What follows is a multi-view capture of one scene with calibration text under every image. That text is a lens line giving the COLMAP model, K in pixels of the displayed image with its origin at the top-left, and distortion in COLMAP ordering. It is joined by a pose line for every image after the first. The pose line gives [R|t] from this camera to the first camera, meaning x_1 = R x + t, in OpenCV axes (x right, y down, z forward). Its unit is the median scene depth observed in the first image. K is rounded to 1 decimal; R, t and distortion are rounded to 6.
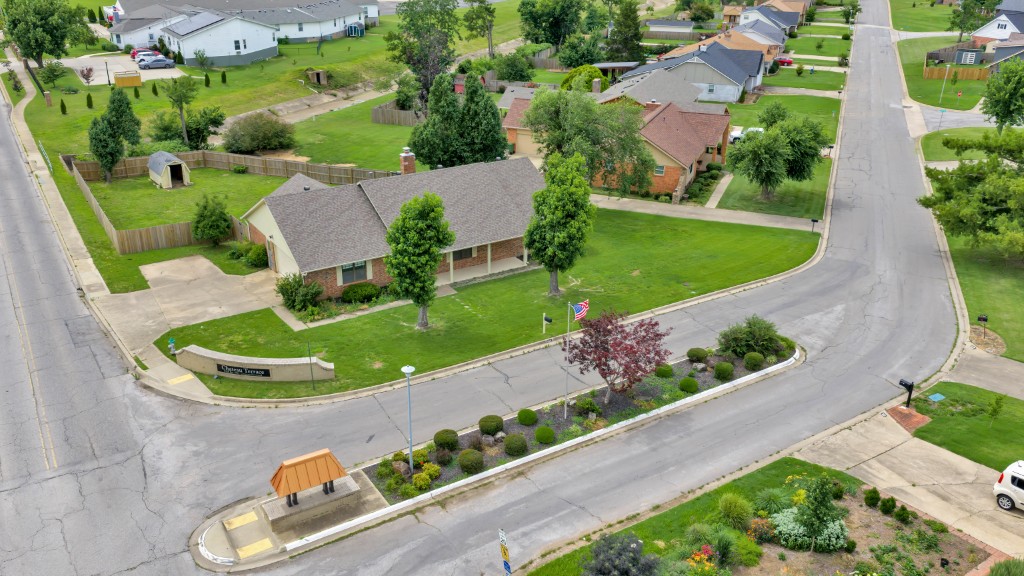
lens RADIAL K [[845.5, 0, 502.9], [0, 845.5, 285.6], [0, 0, 1]] dist [0.021753, -0.047178]
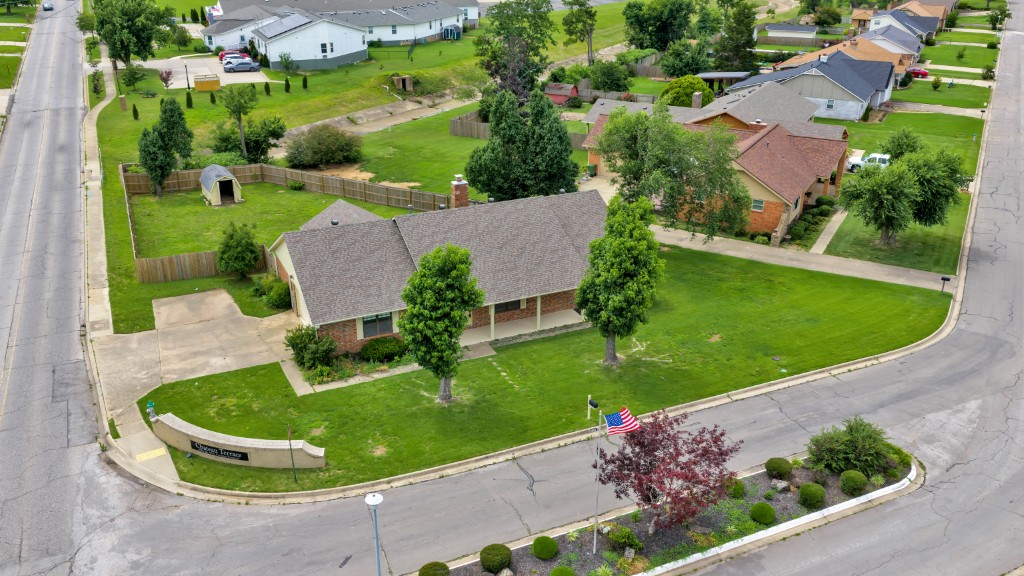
lens RADIAL K [[845.5, 0, 502.9], [0, 845.5, 285.6], [0, 0, 1]] dist [0.021753, -0.047178]
pose [[0.990914, 0.047165, -0.125958, 0.046675], [-0.047057, 0.998885, 0.003836, -0.052638], [0.125999, 0.002126, 0.992028, 0.131554]]
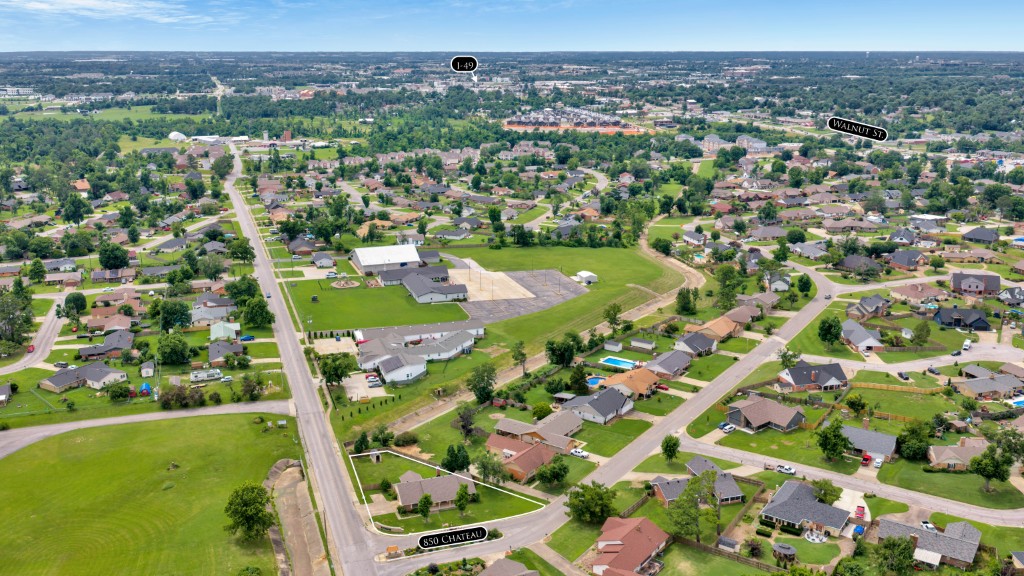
lens RADIAL K [[845.5, 0, 502.9], [0, 845.5, 285.6], [0, 0, 1]] dist [0.021753, -0.047178]
pose [[0.974304, 0.046304, -0.220428, 0.908293], [-0.079008, 0.986716, -0.141946, -0.427839], [0.210927, 0.155714, 0.965020, -2.528217]]
